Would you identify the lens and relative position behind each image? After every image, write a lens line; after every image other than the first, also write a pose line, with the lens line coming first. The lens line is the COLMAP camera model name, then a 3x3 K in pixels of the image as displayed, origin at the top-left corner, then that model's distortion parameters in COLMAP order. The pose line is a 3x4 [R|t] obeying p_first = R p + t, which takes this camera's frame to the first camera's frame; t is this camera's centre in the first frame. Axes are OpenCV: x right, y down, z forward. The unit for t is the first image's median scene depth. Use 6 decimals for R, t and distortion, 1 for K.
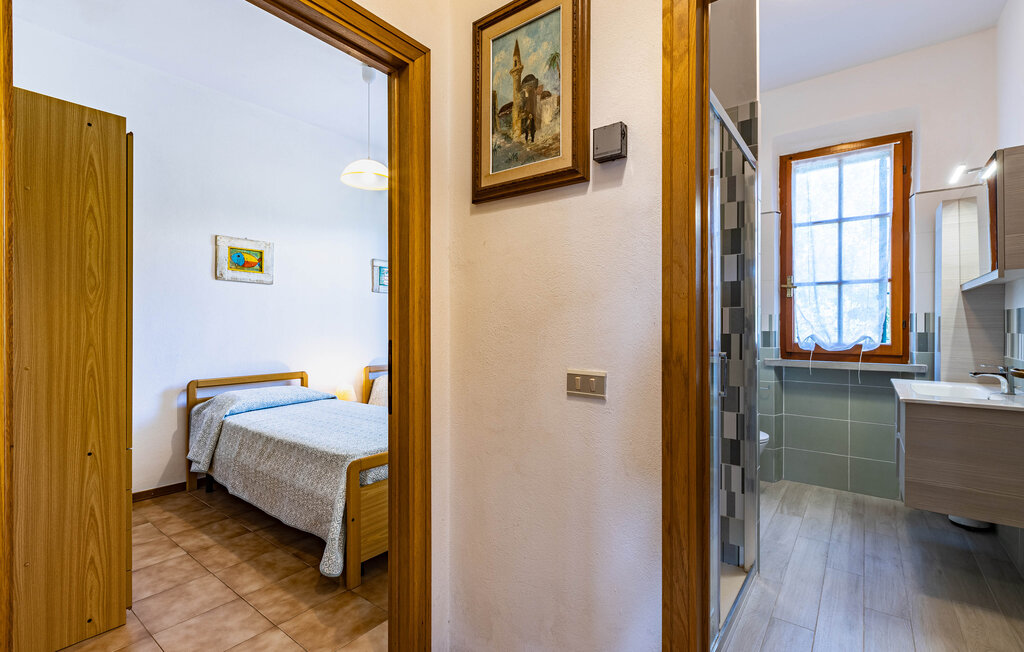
lens RADIAL K [[470.7, 0, 522.5], [0, 470.7, 325.4], [0, 0, 1]] dist [0.004424, -0.001405]
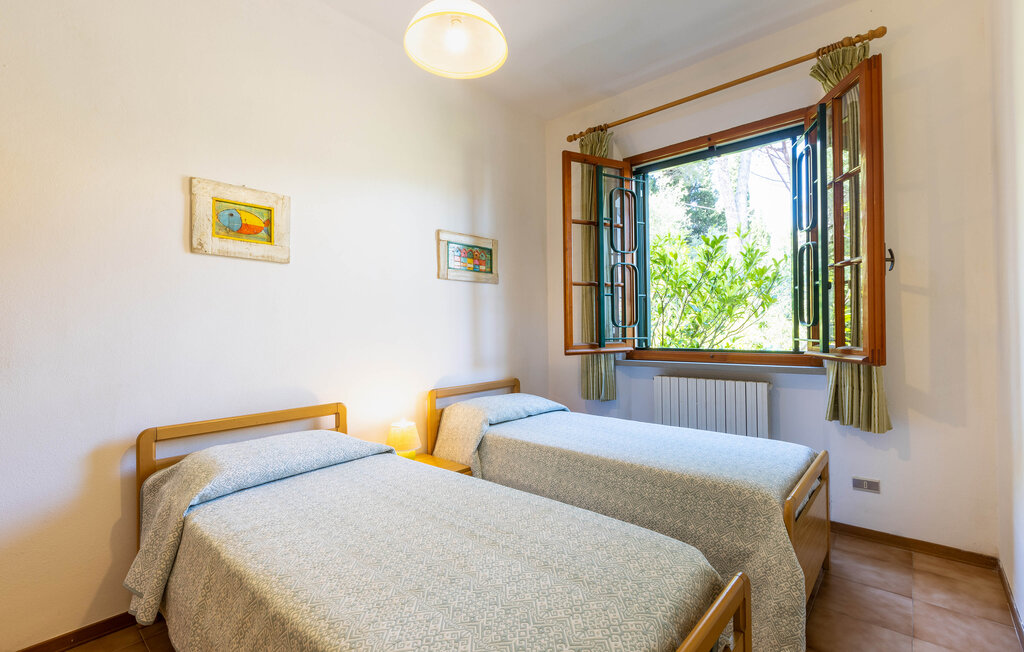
lens RADIAL K [[470.7, 0, 526.5], [0, 470.7, 327.1], [0, 0, 1]] dist [0.004424, -0.001405]
pose [[0.997873, -0.009729, -0.064466, -0.193451], [0.009946, 0.999946, 0.003045, -0.002691], [0.064432, -0.003680, 0.997915, 0.431736]]
